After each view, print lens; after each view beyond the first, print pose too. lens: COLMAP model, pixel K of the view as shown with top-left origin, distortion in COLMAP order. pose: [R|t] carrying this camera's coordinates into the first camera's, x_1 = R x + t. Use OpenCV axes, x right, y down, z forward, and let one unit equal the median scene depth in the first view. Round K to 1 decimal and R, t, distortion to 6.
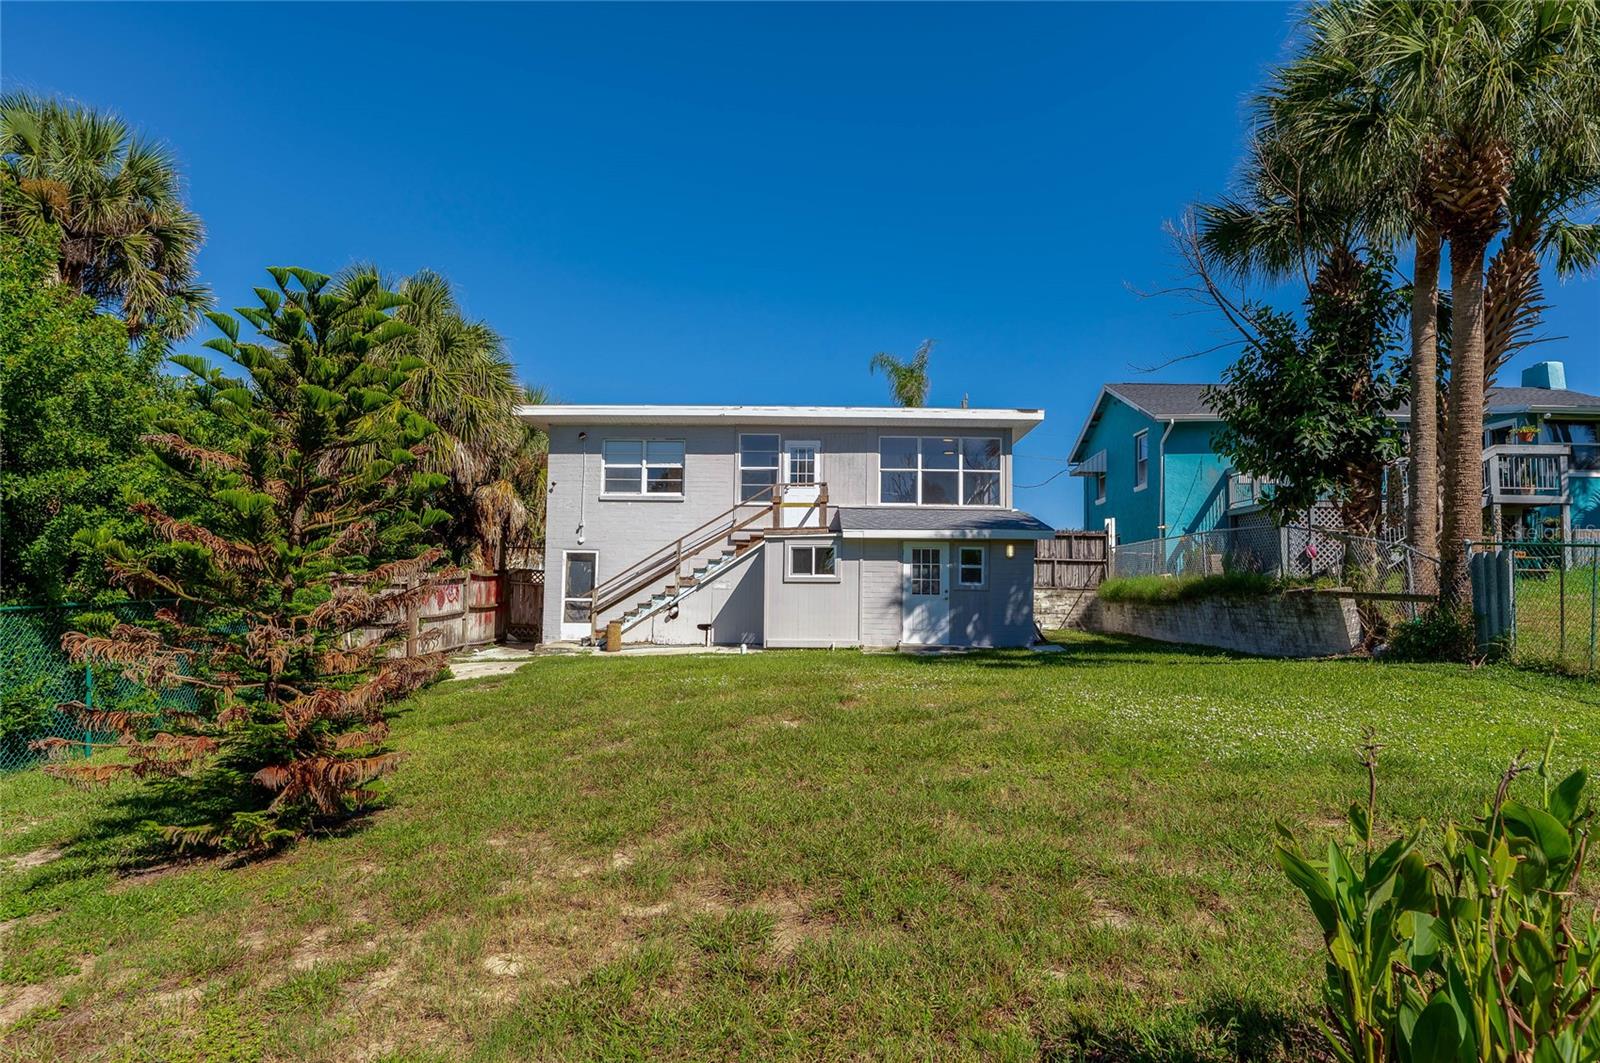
lens RADIAL K [[956.7, 0, 801.1], [0, 956.7, 532.0], [0, 0, 1]] dist [0.025816, 0.001522]
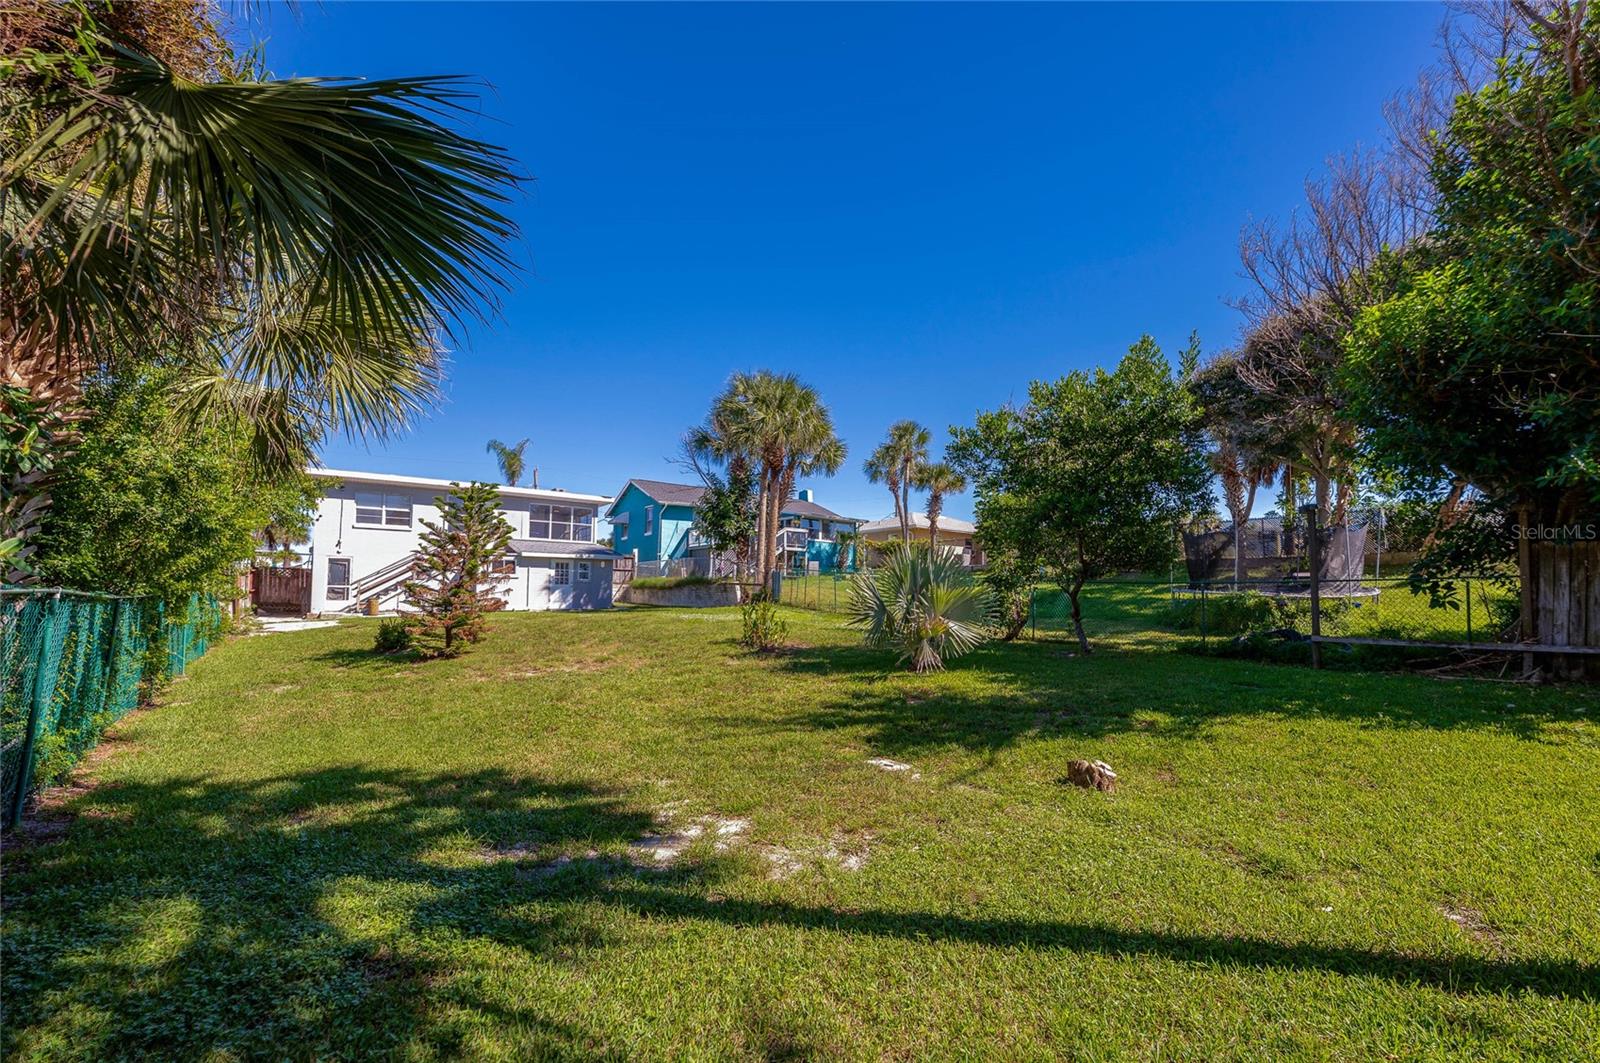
lens RADIAL K [[956.7, 0, 800.3], [0, 956.7, 531.8], [0, 0, 1]] dist [0.025816, 0.001522]
pose [[0.822840, 0.041838, 0.566731, -0.631625], [-0.039405, 0.999086, -0.016544, -0.035026], [-0.566906, -0.008720, 0.823737, -1.016863]]
